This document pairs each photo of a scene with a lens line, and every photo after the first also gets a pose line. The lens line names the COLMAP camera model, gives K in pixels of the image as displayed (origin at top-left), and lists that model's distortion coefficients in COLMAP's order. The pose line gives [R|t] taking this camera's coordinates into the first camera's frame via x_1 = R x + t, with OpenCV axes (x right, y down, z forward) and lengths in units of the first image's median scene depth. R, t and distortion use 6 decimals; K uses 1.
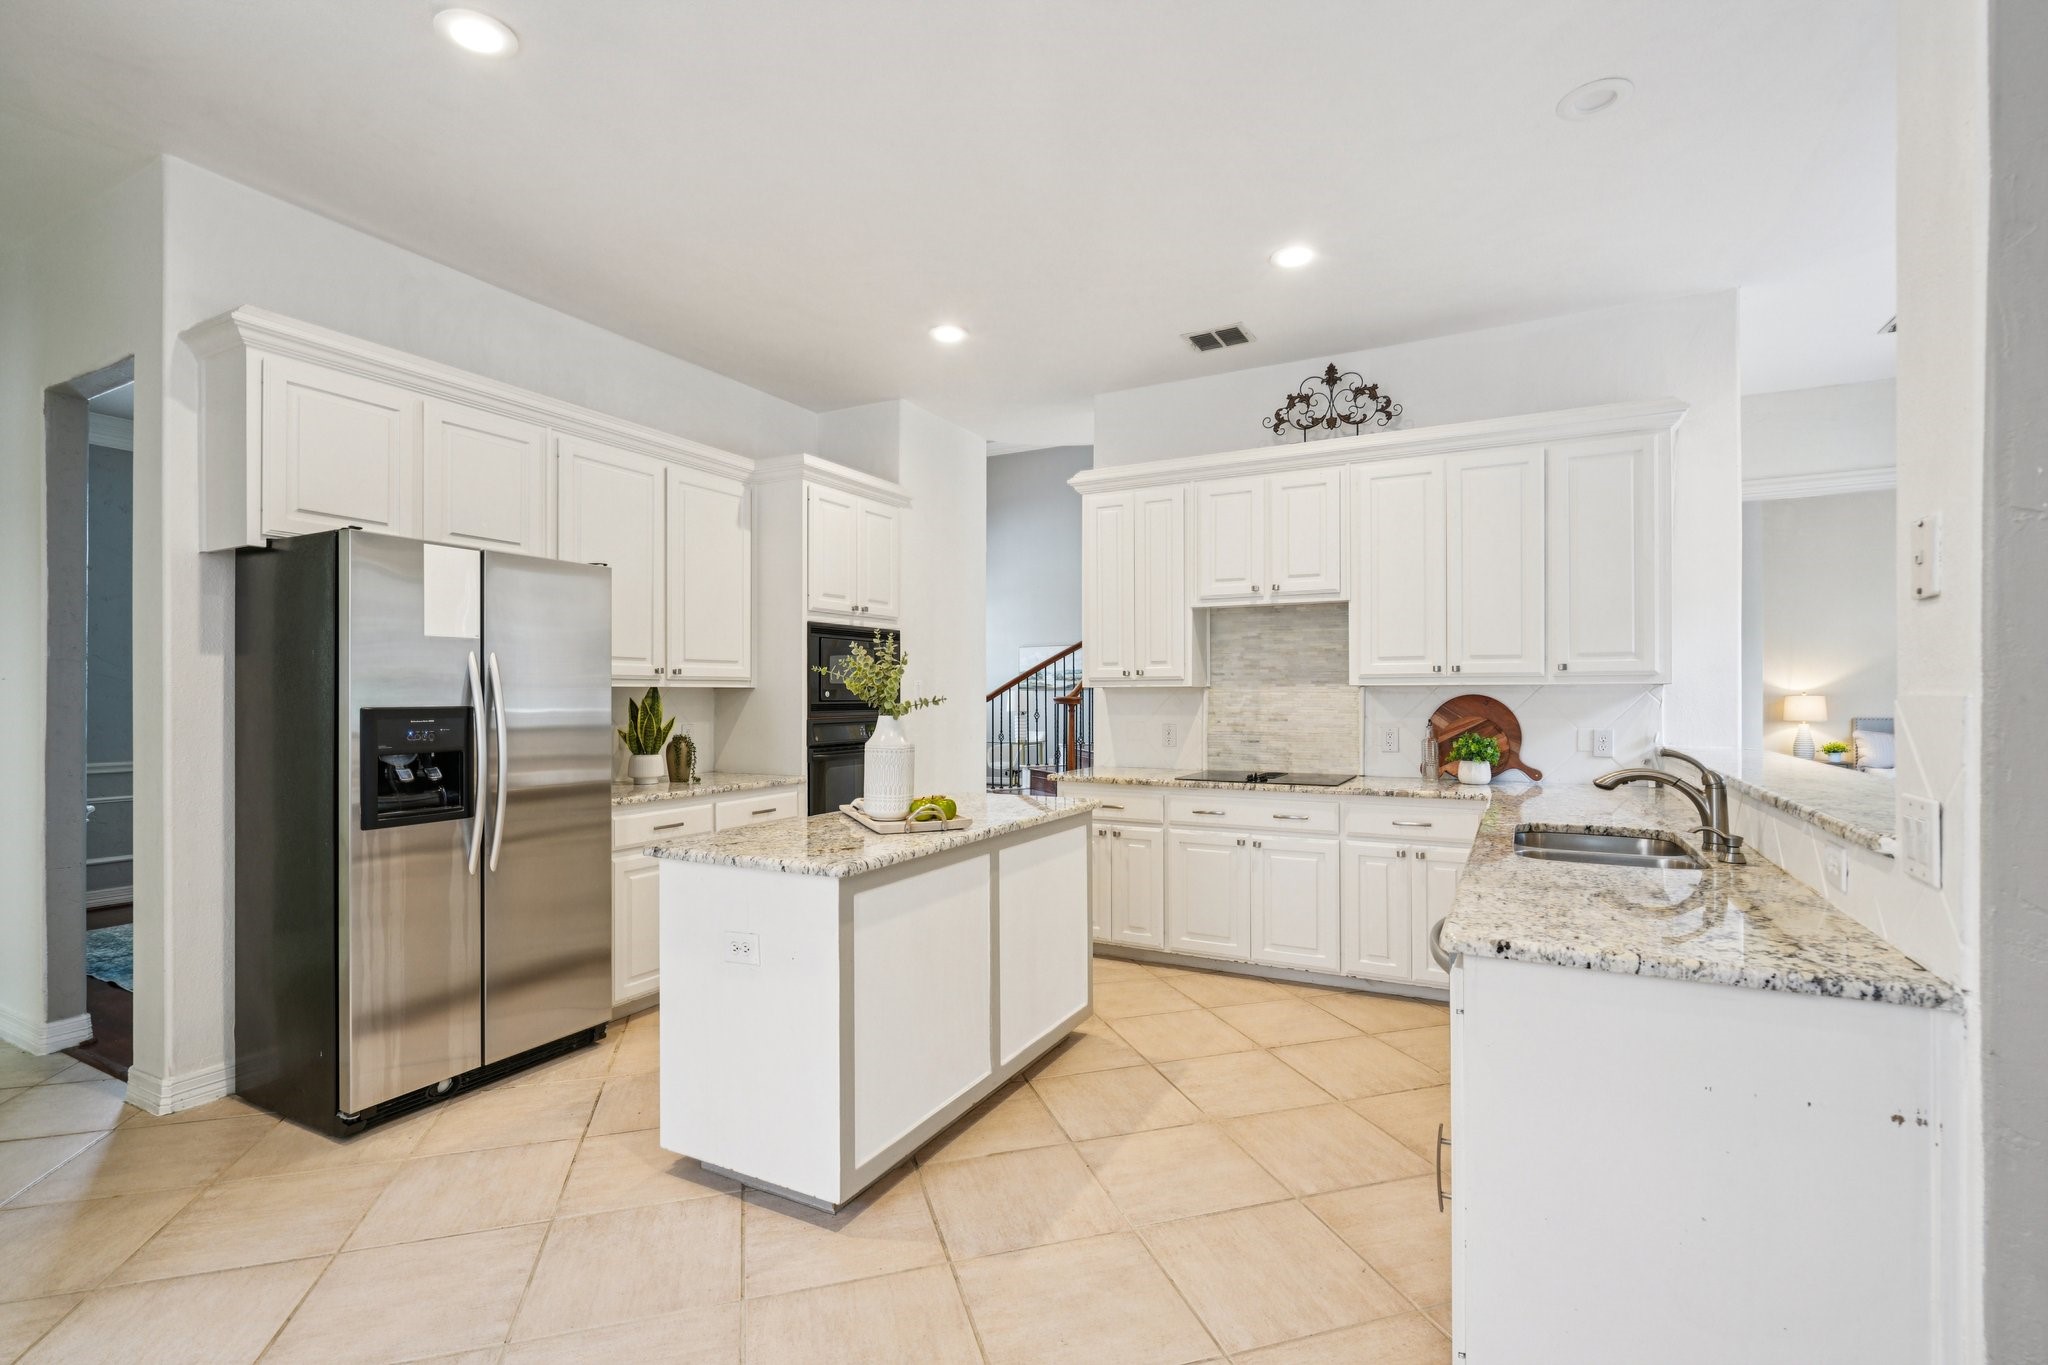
lens RADIAL K [[931.4, 0, 1024.1], [0, 931.4, 689.8], [0, 0, 1]] dist [-0.003360, 0.001172]
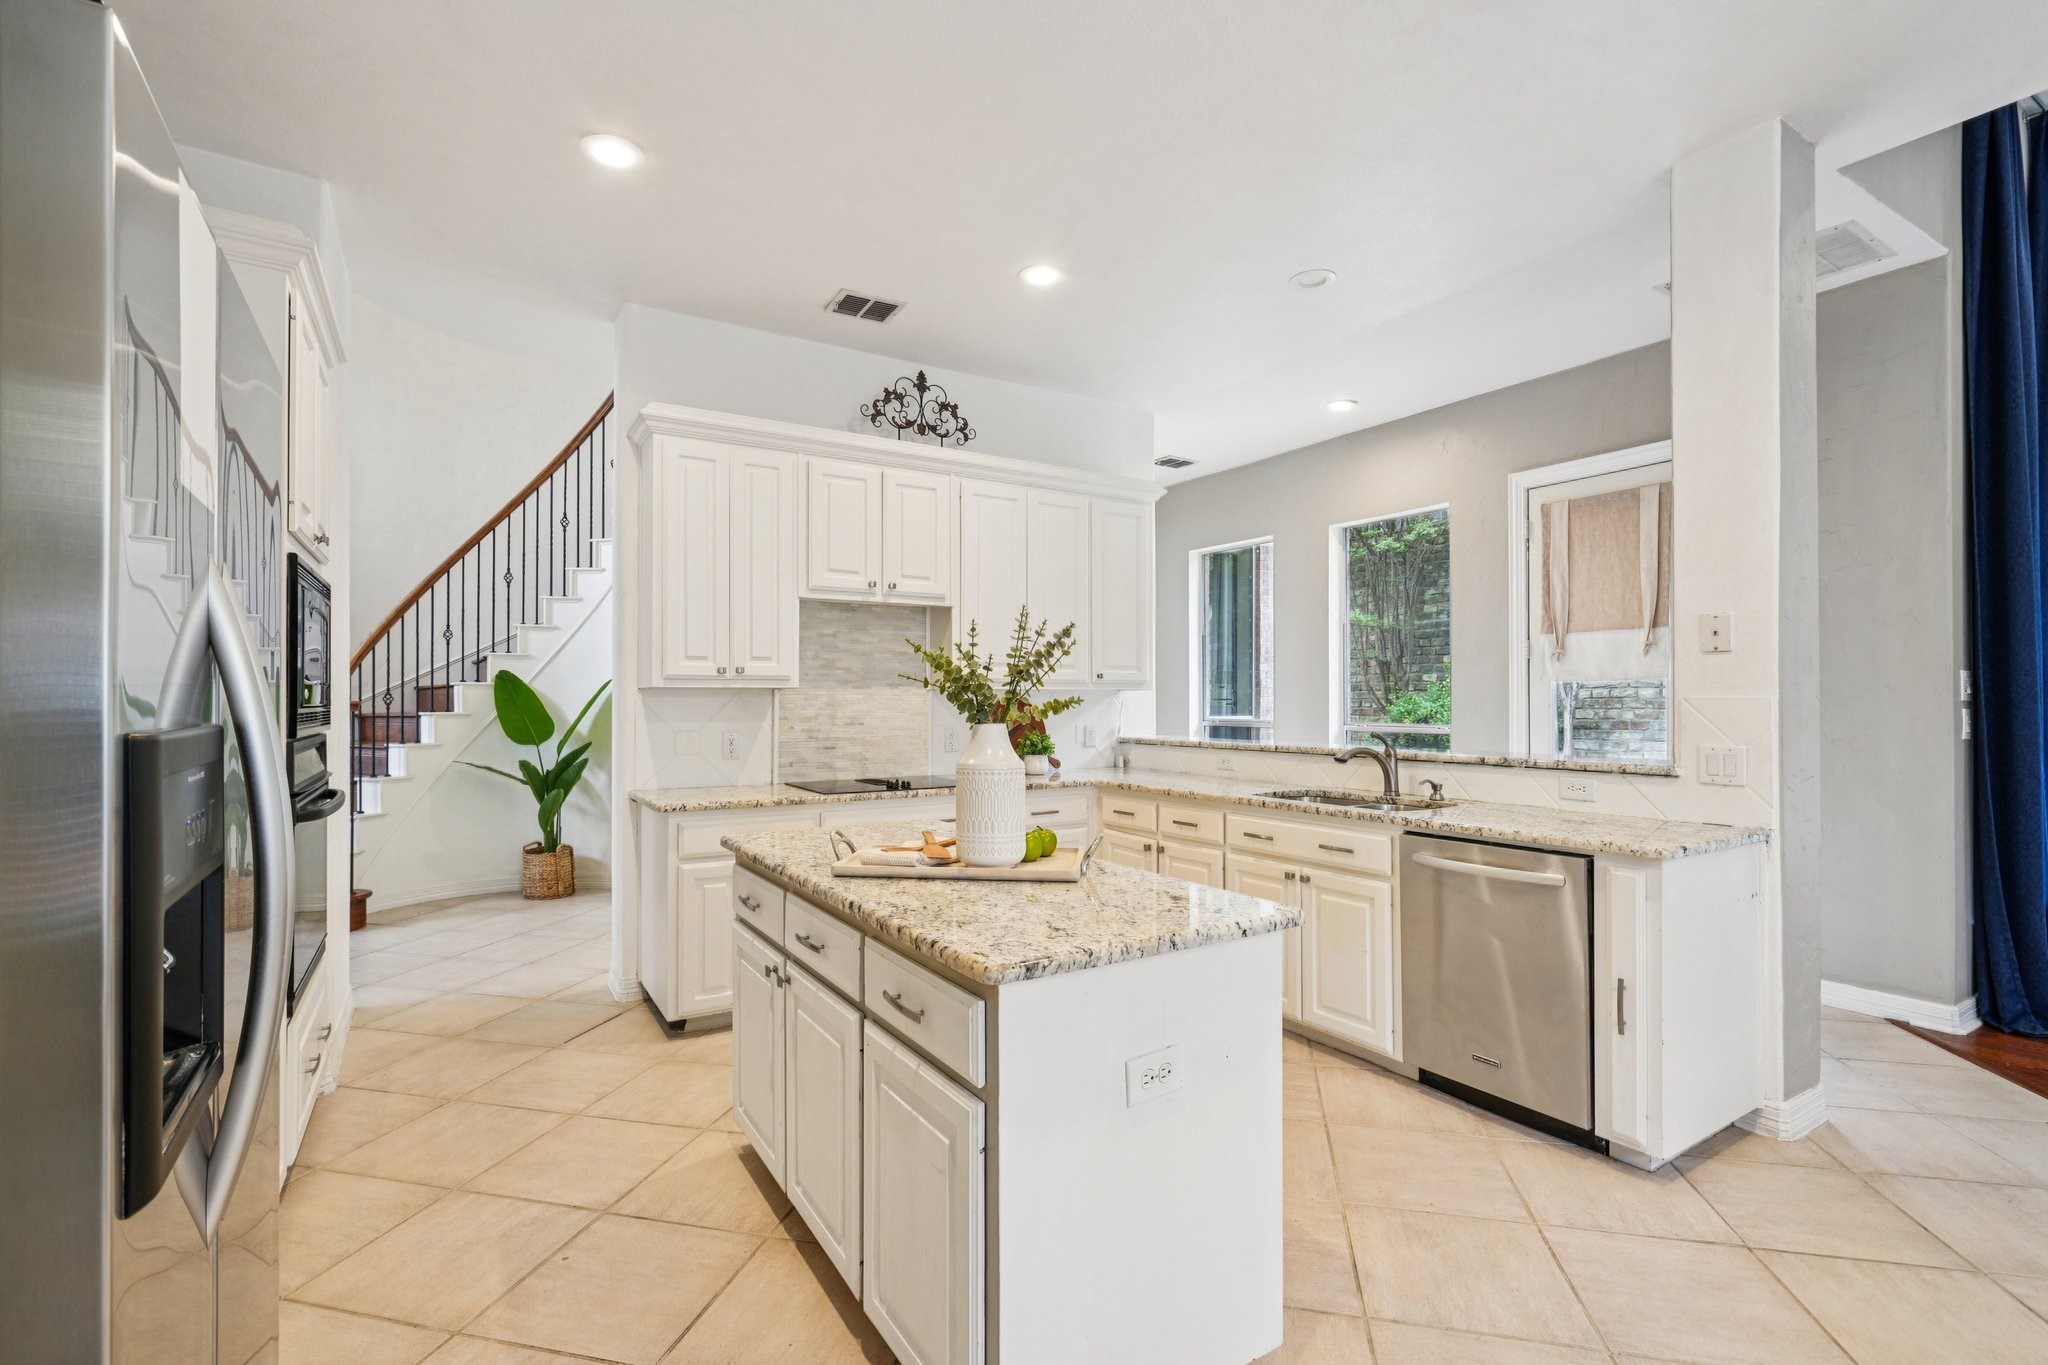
lens RADIAL K [[931.4, 0, 1034.7], [0, 931.4, 692.4], [0, 0, 1]] dist [-0.003360, 0.001172]
pose [[0.489312, 0.007670, 0.872075, -0.512516], [-0.005748, 0.999968, -0.005570, 0.004710], [-0.872090, -0.002287, 0.489341, 0.413824]]
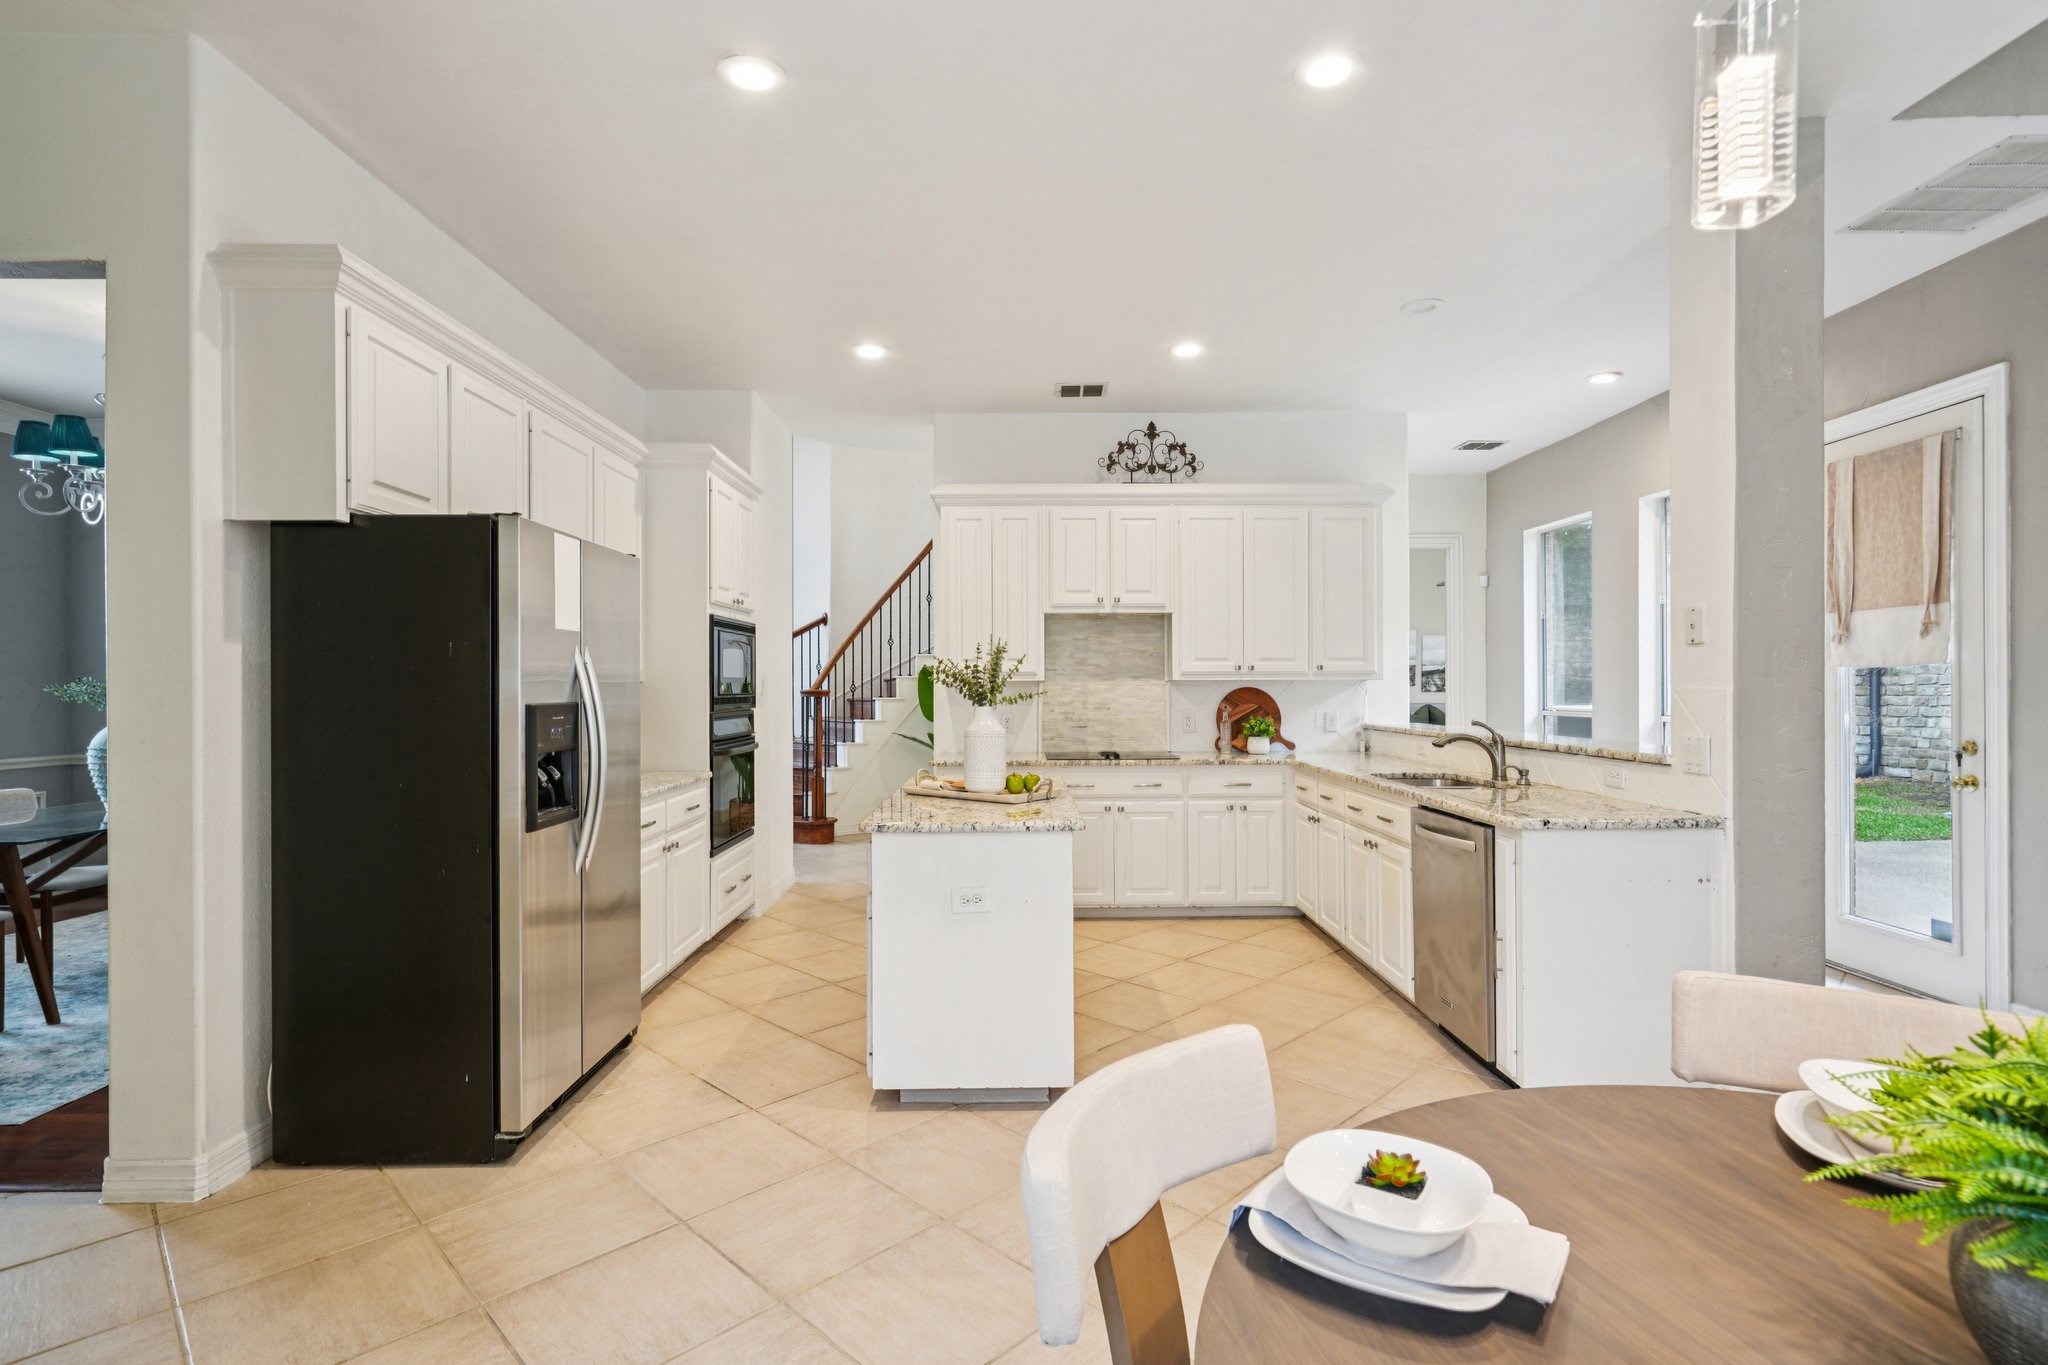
lens RADIAL K [[991.5, 0, 1030.1], [0, 991.5, 681.5], [0, 0, 1]] dist [0.002116, 0.001040]
pose [[0.875843, 0.000770, 0.482596, -0.472544], [-0.001056, 0.999999, 0.000321, -0.003068], [-0.482595, -0.000791, 0.875843, -0.087524]]
